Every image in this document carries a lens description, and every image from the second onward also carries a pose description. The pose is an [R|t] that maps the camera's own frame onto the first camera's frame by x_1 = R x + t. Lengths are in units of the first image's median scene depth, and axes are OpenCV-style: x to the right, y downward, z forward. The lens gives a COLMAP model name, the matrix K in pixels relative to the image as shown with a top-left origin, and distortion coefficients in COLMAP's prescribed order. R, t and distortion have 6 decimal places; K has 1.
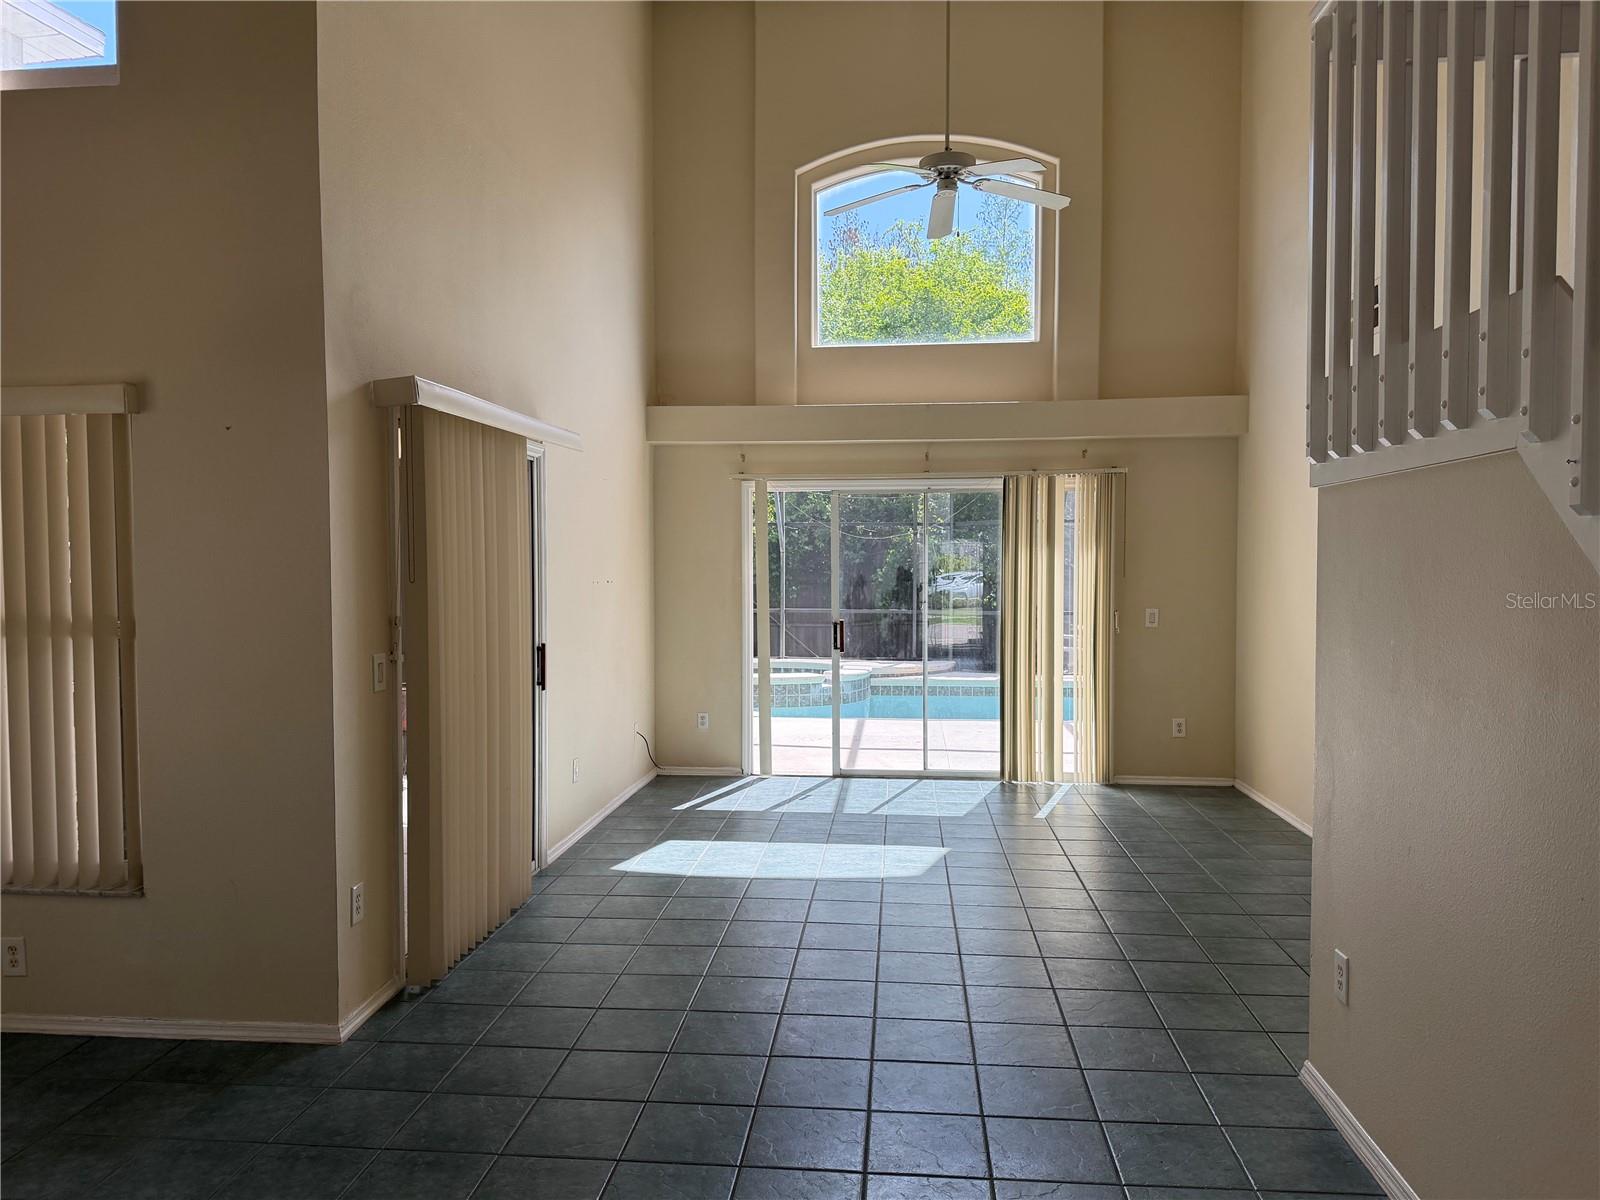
lens RADIAL K [[1115.5, 0, 800.3], [0, 1115.5, 610.1], [0, 0, 1]] dist [0.055339, -0.036965]
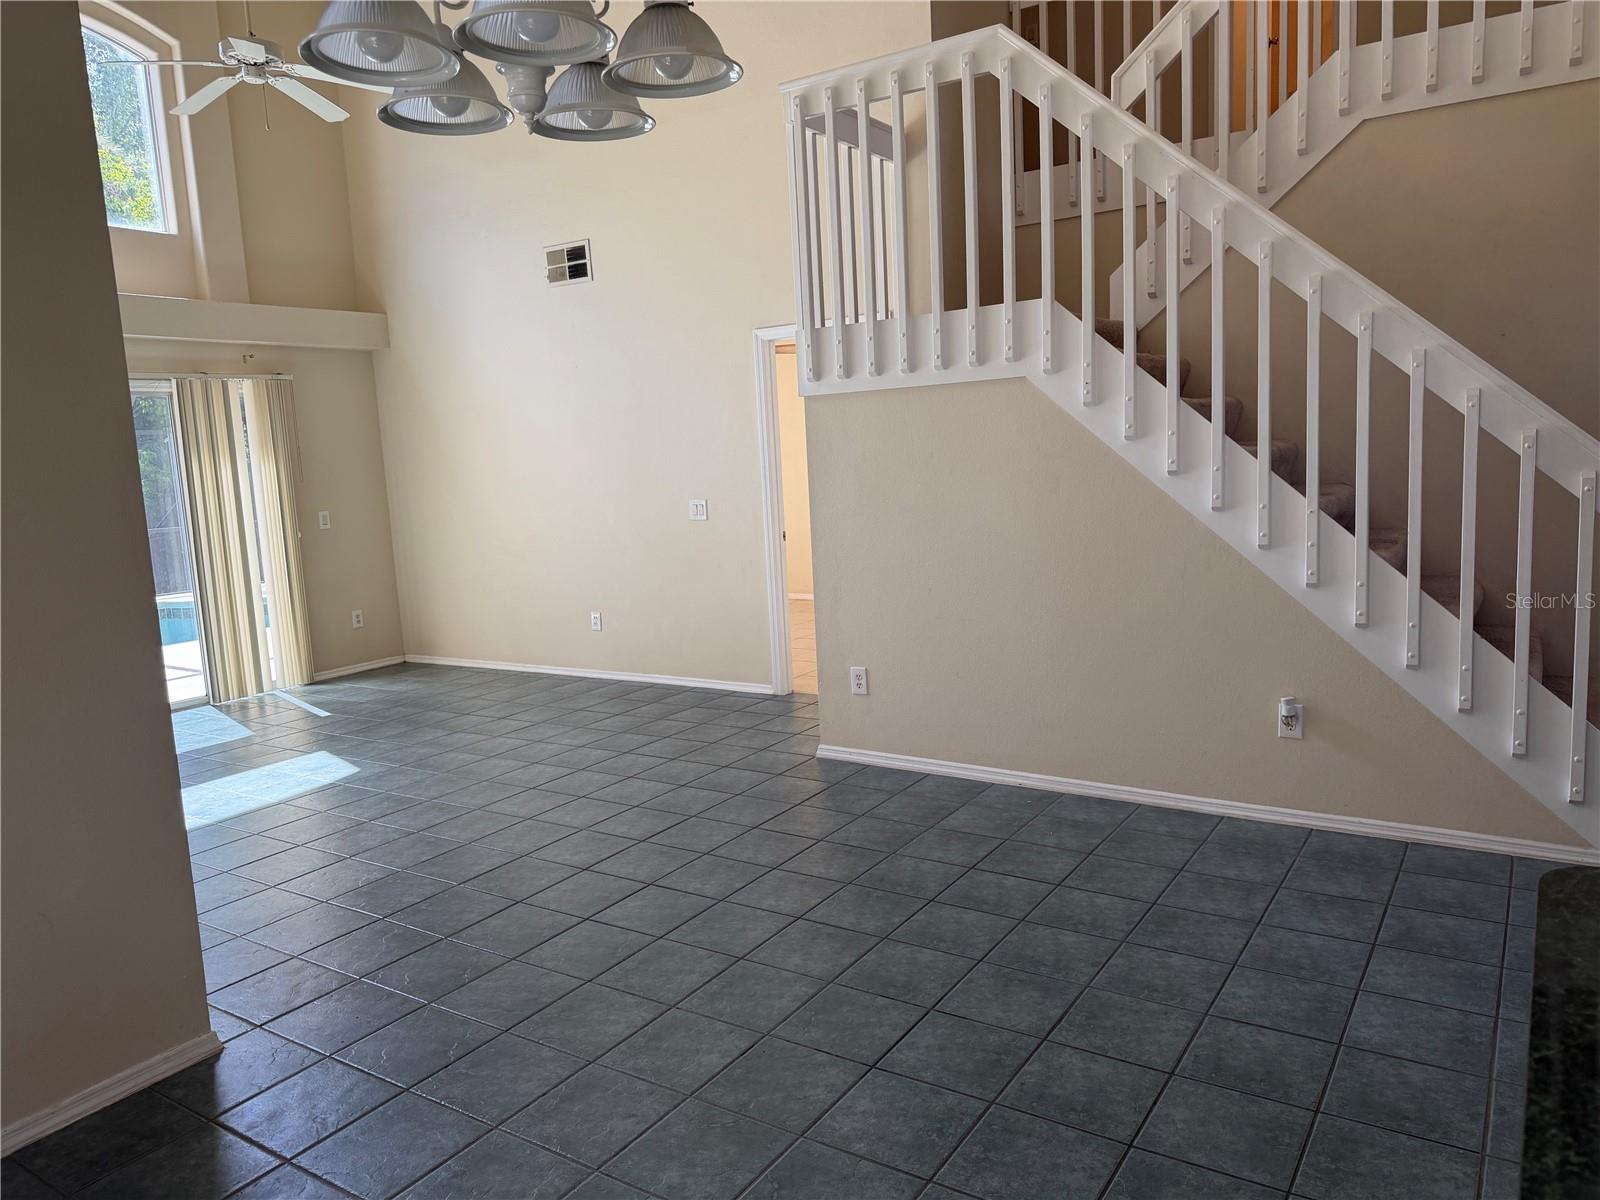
lens RADIAL K [[1115.5, 0, 792.8], [0, 1115.5, 609.6], [0, 0, 1]] dist [0.055339, -0.036965]
pose [[0.471364, -0.148854, 0.869286, -0.416210], [0.086326, 0.988708, 0.122494, -0.001602], [-0.877703, 0.017303, 0.478892, 0.105273]]
